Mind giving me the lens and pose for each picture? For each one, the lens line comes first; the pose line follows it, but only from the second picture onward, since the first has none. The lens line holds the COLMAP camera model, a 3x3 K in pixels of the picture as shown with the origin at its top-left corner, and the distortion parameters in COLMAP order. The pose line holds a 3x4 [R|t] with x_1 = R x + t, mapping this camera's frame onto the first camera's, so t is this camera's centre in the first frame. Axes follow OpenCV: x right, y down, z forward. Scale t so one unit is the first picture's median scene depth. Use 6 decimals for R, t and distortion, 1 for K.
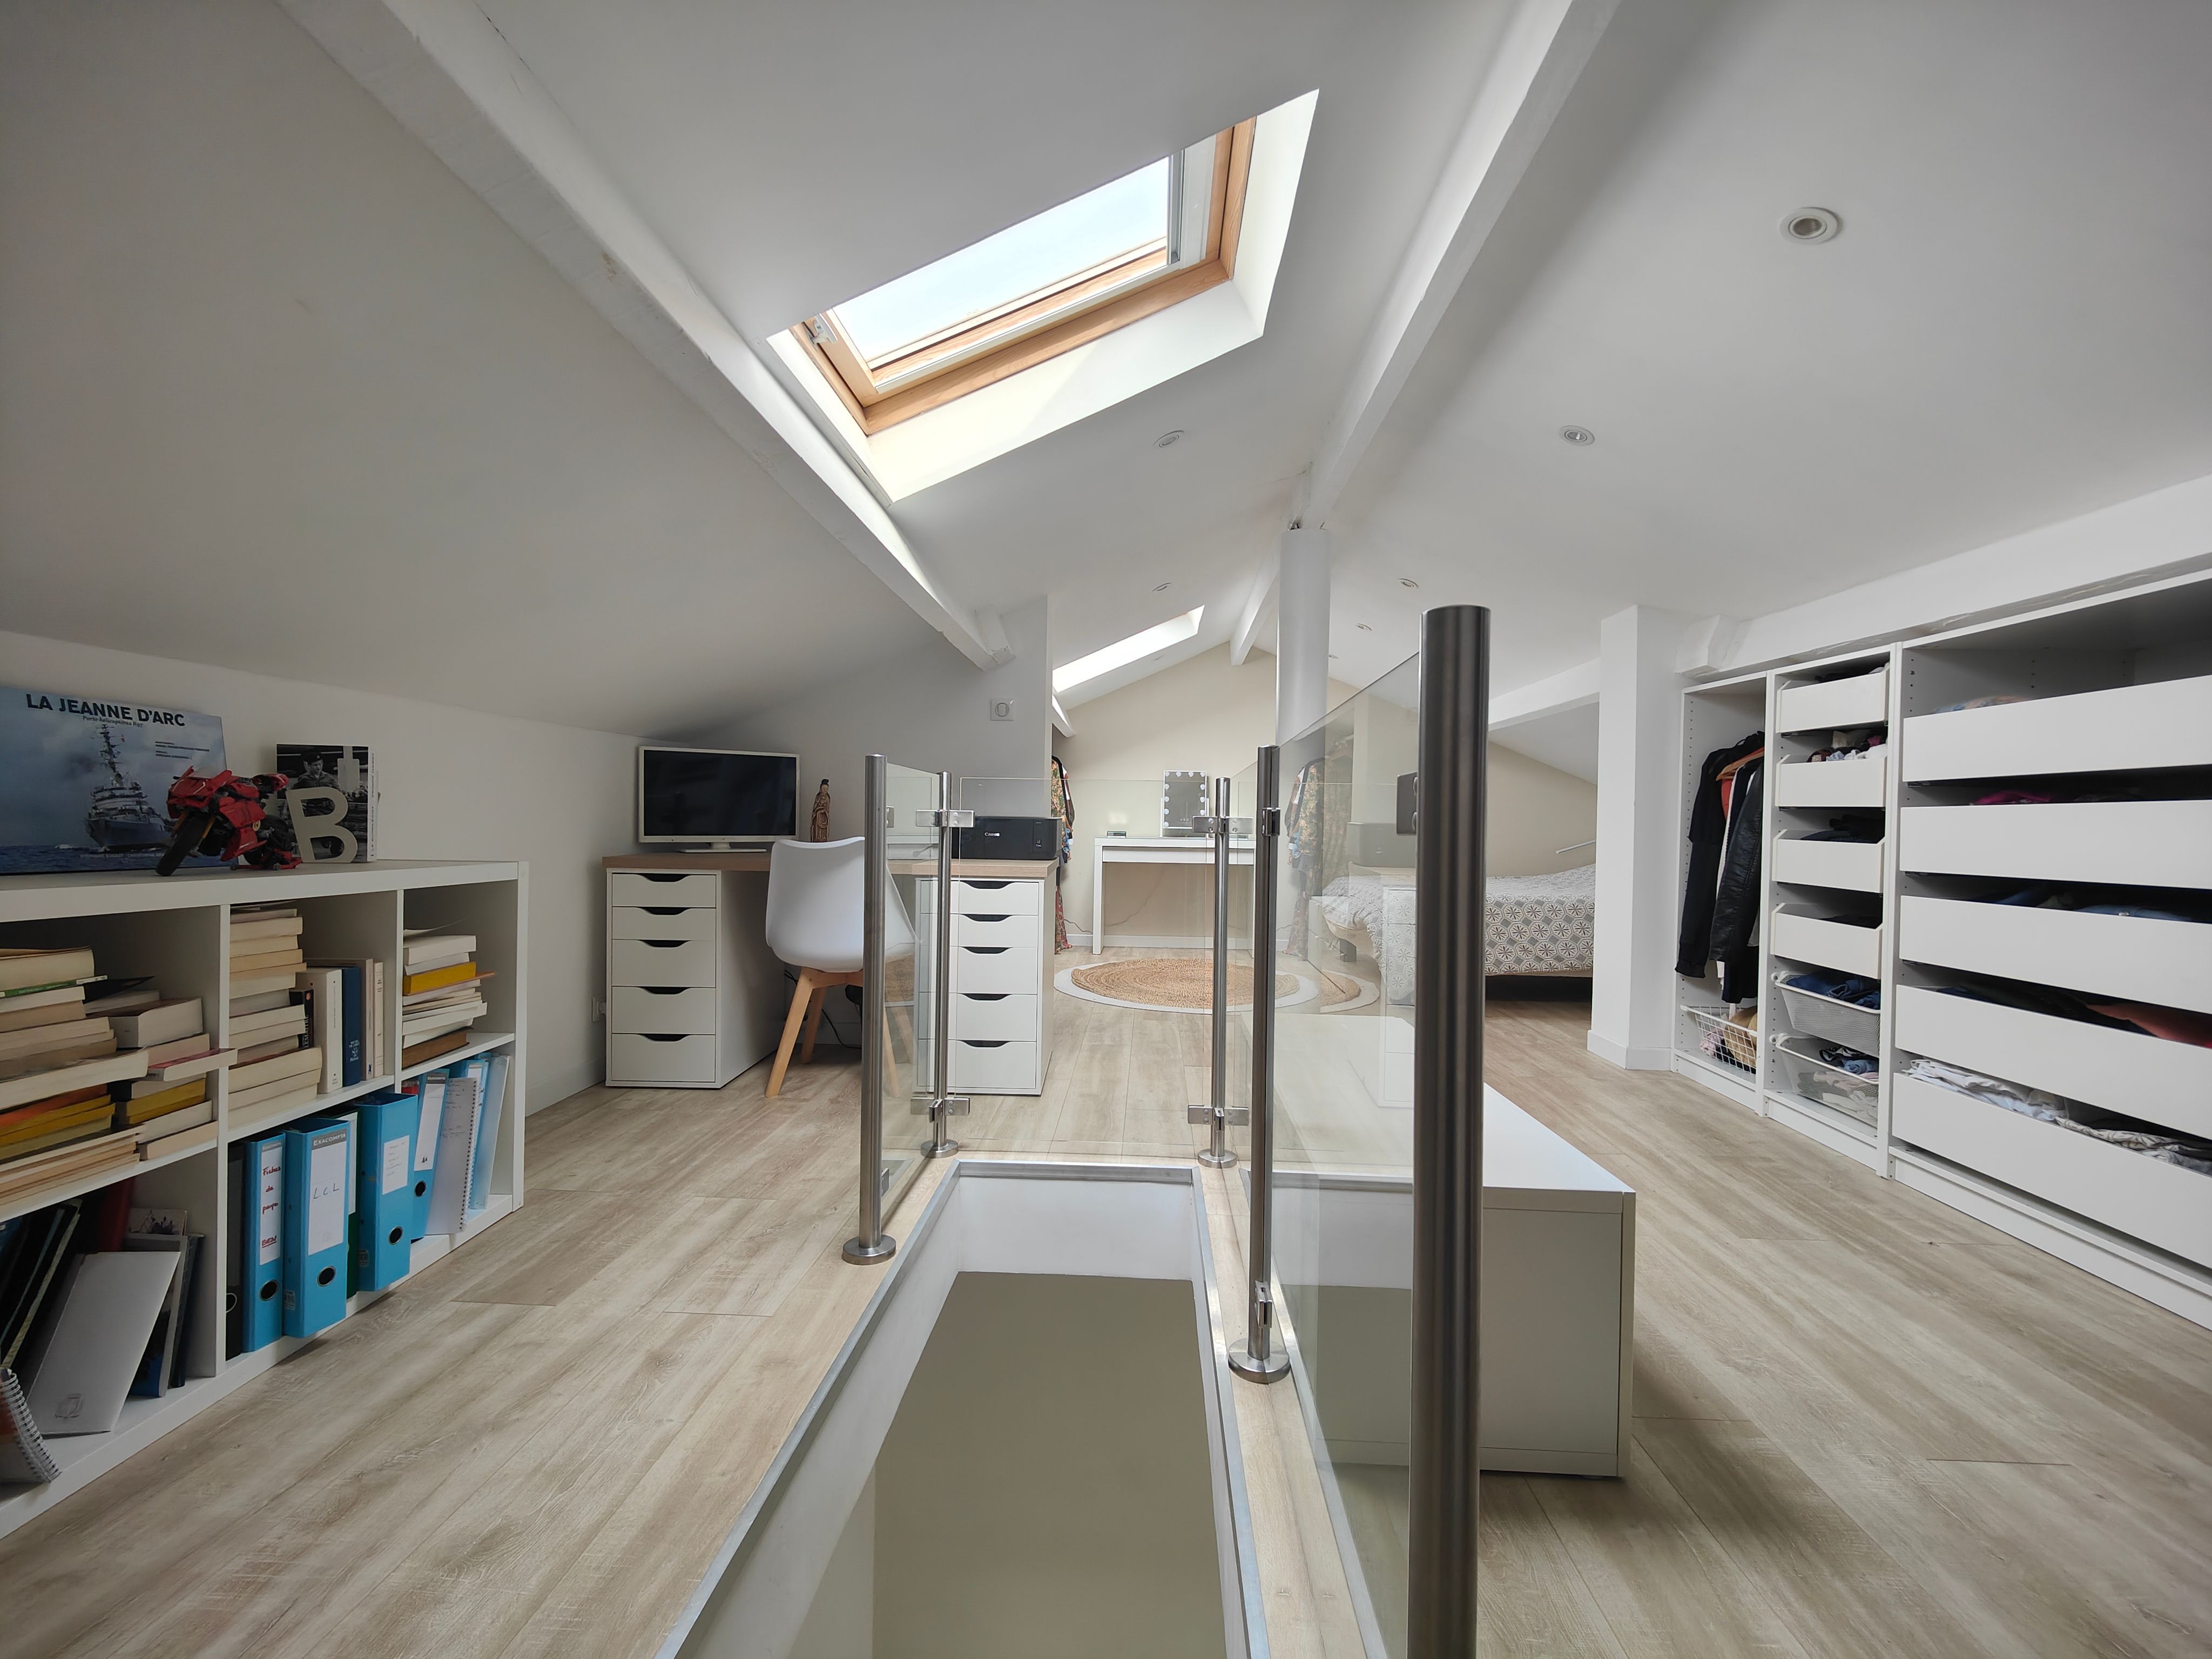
lens RADIAL K [[983.3, 0, 1106.0], [0, 983.3, 829.5], [0, 0, 1]] dist [0.011389, -0.008232]
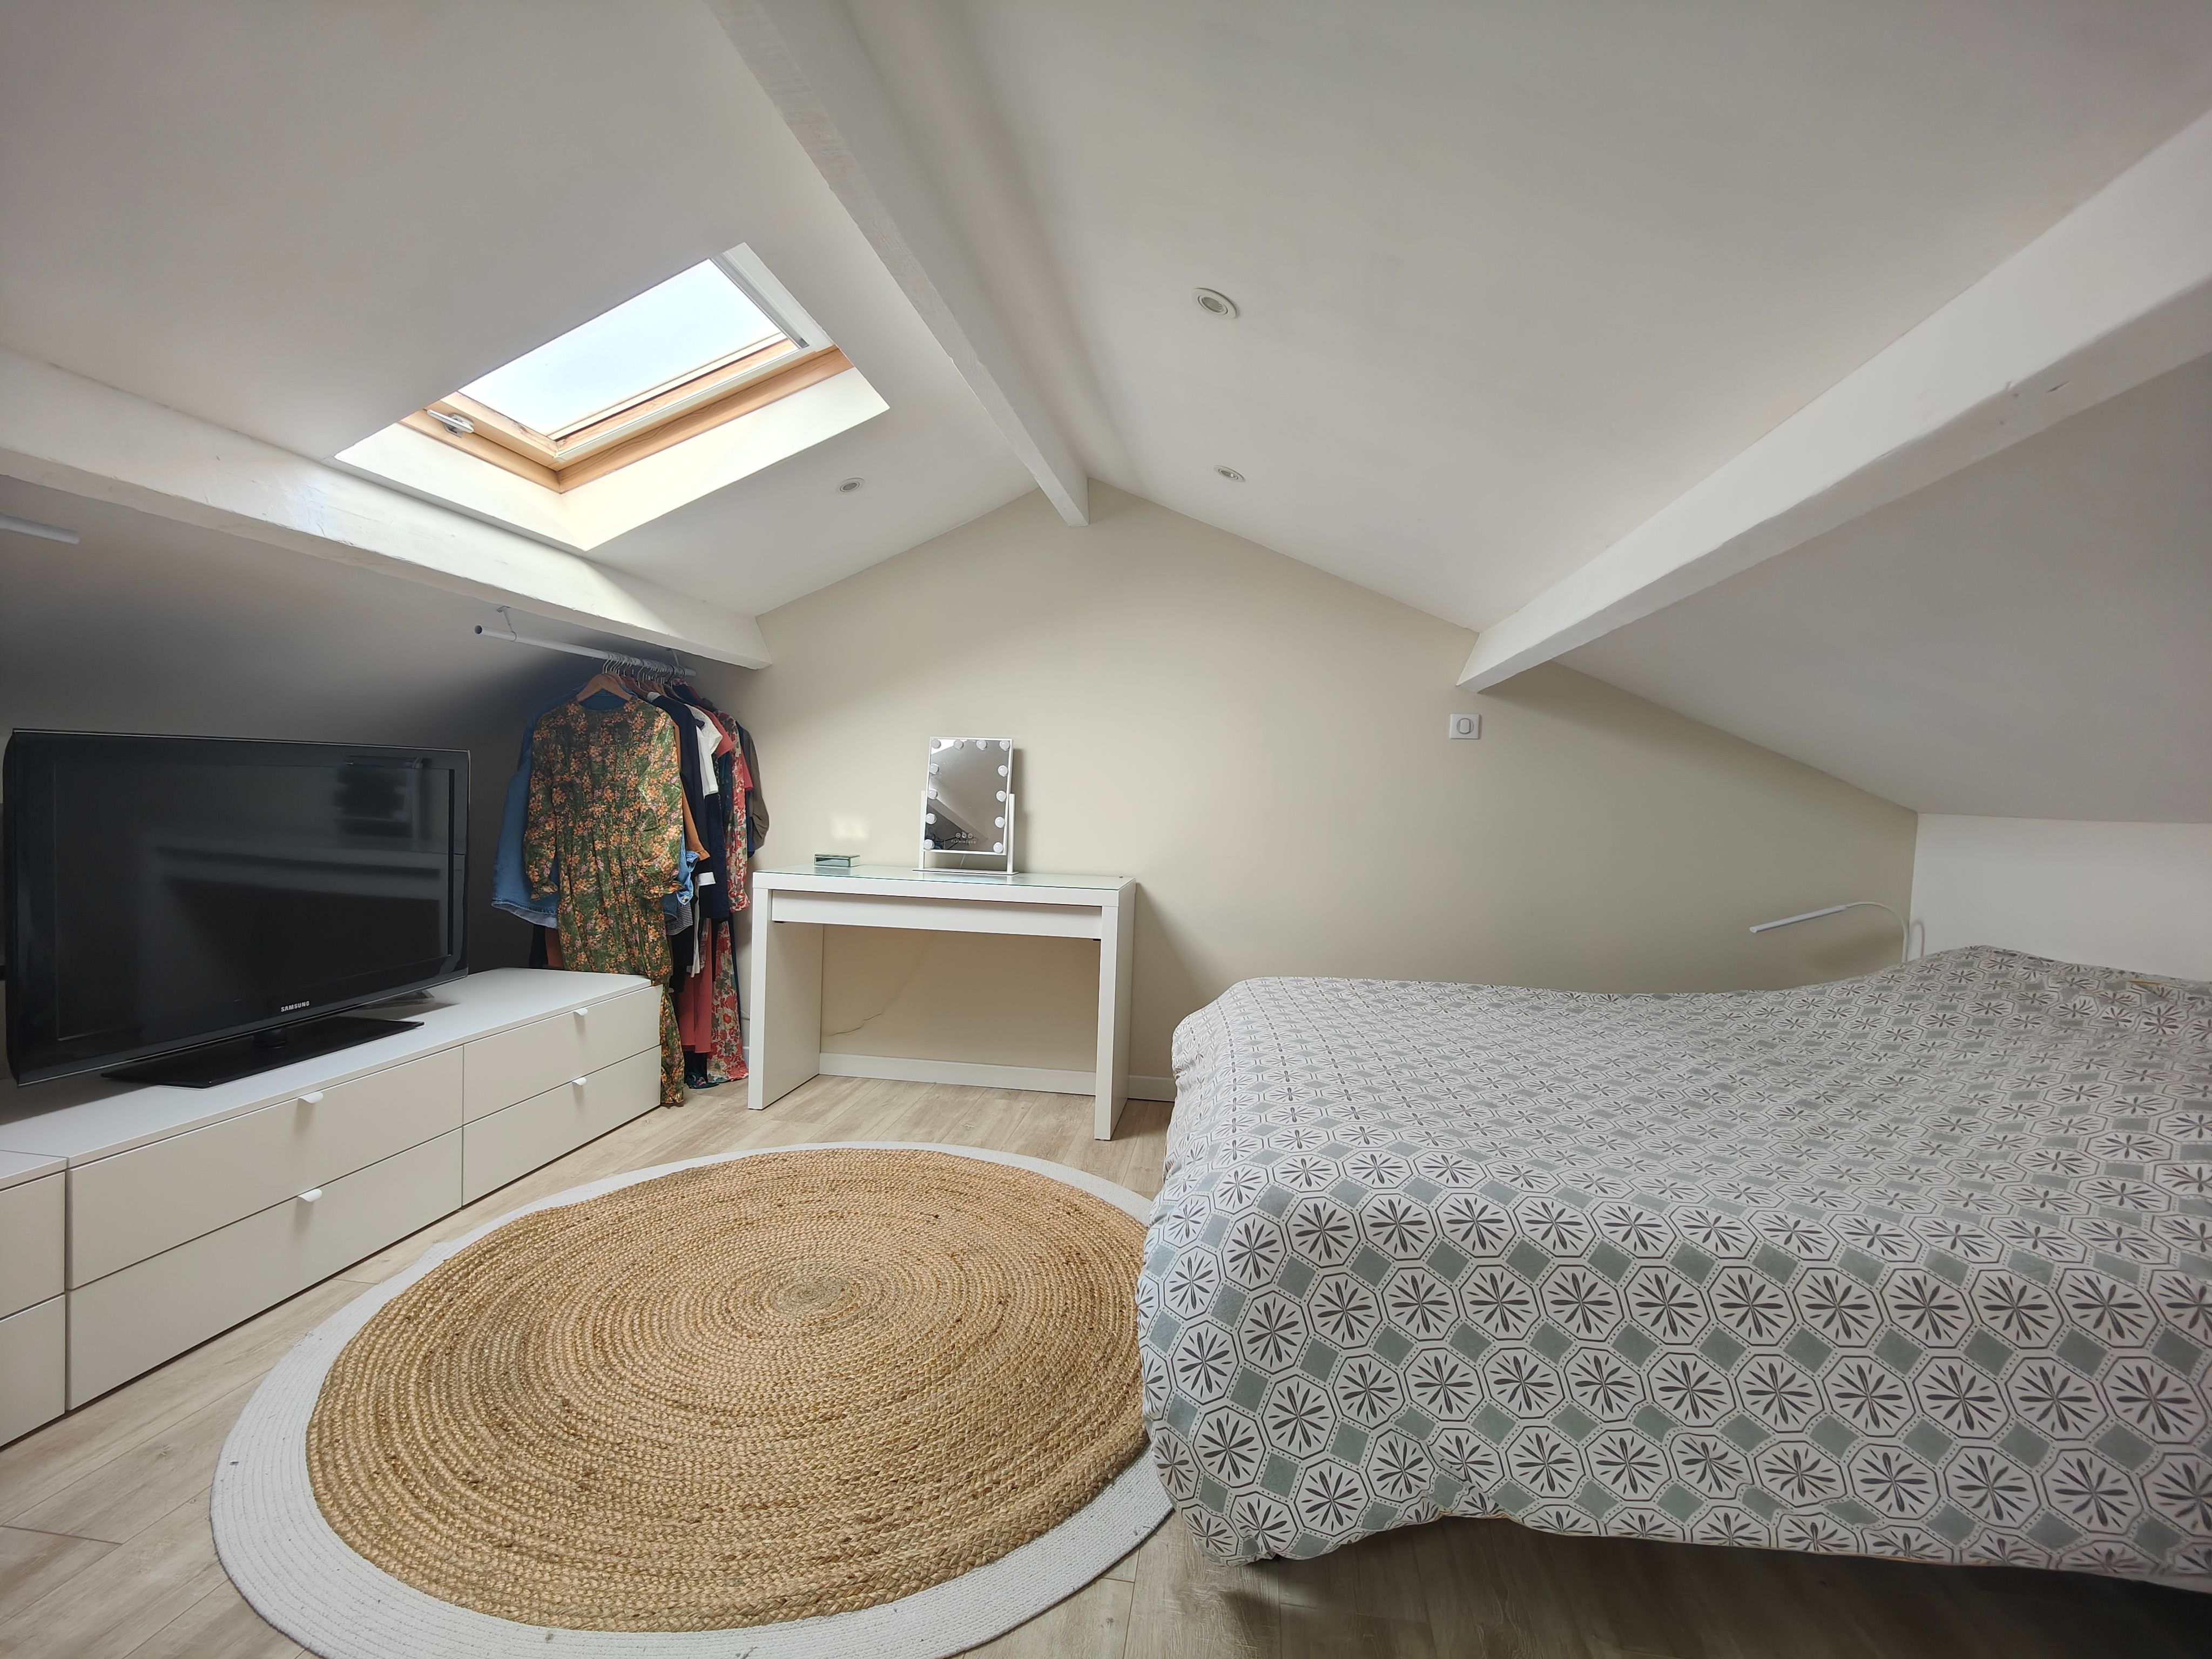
lens RADIAL K [[961.6, 0, 1102.7], [0, 961.6, 831.5], [0, 0, 1]] dist [0.029790, -0.021147]
pose [[0.993760, 0.024388, -0.108842, 0.534769], [-0.020885, 0.999230, 0.033211, -0.078436], [0.109568, -0.030730, 0.993504, 1.346615]]
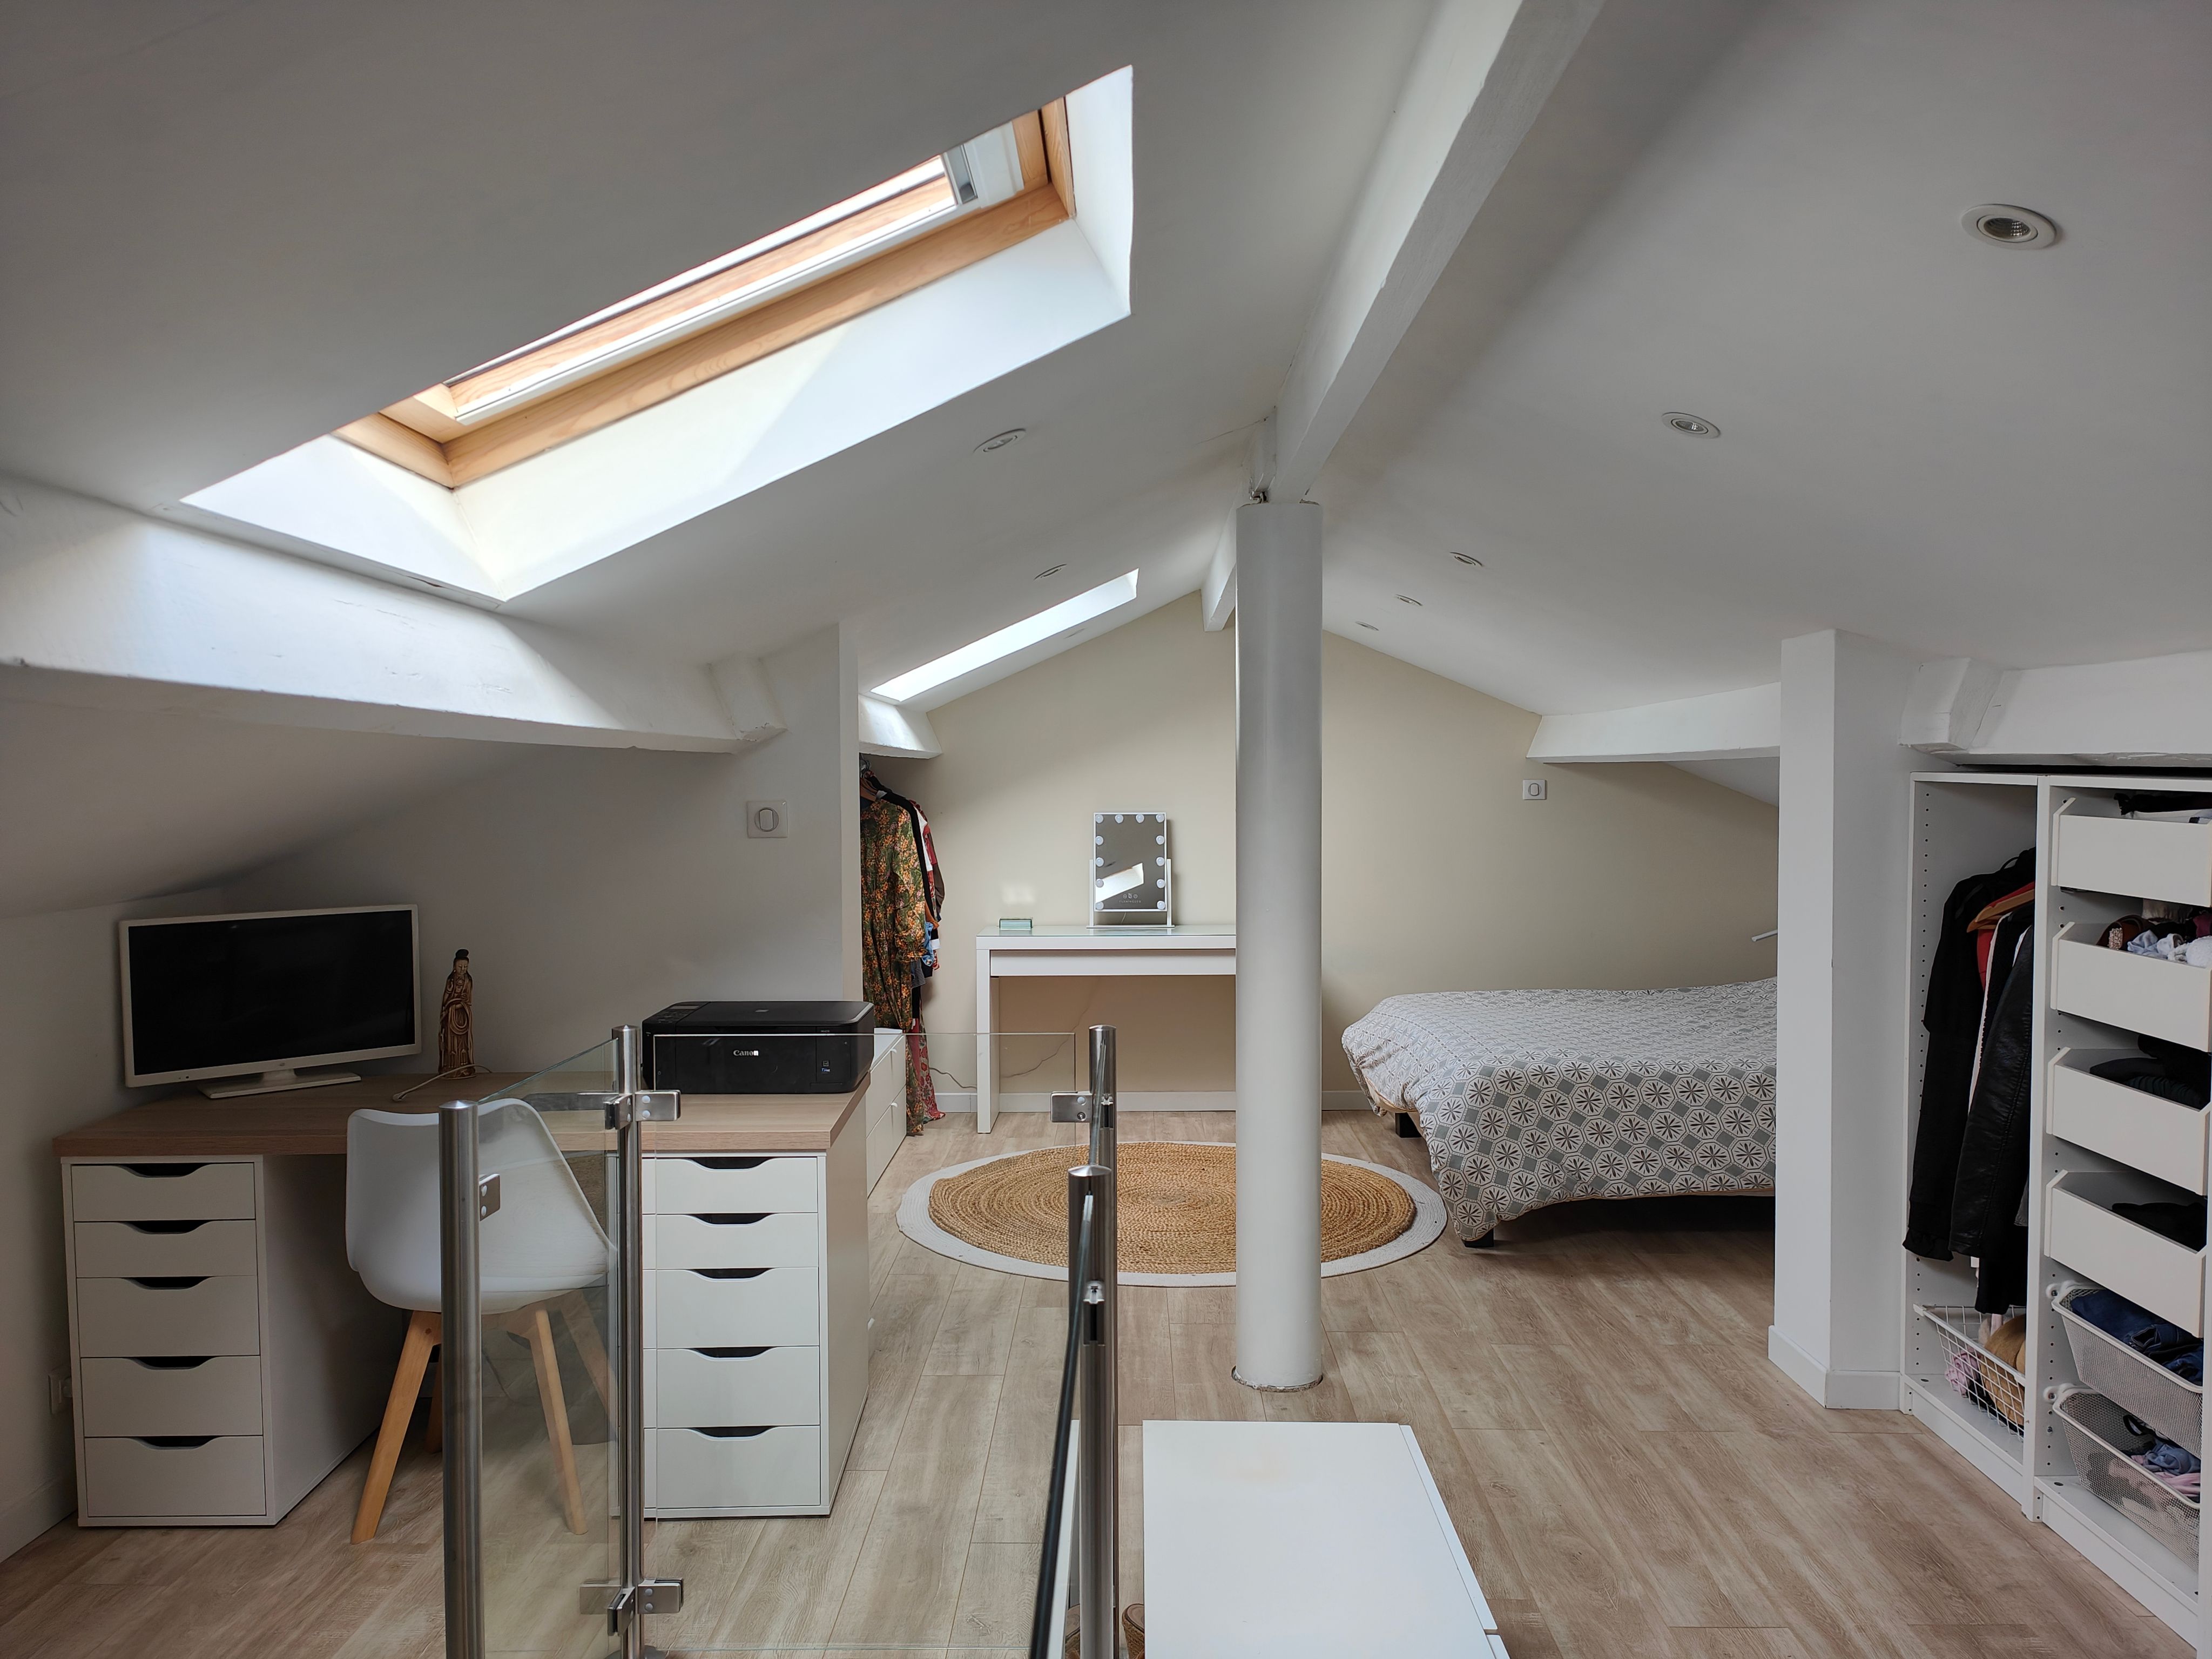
lens RADIAL K [[1647.7, 0, 1097.3], [0, 1647.7, 847.2], [0, 0, 1]] dist [0.103700, -0.124809]
pose [[0.999411, -0.023665, 0.024842, 0.096404], [0.022751, 0.999076, 0.036451, -0.199694], [-0.025682, -0.035864, 0.999027, 0.008777]]
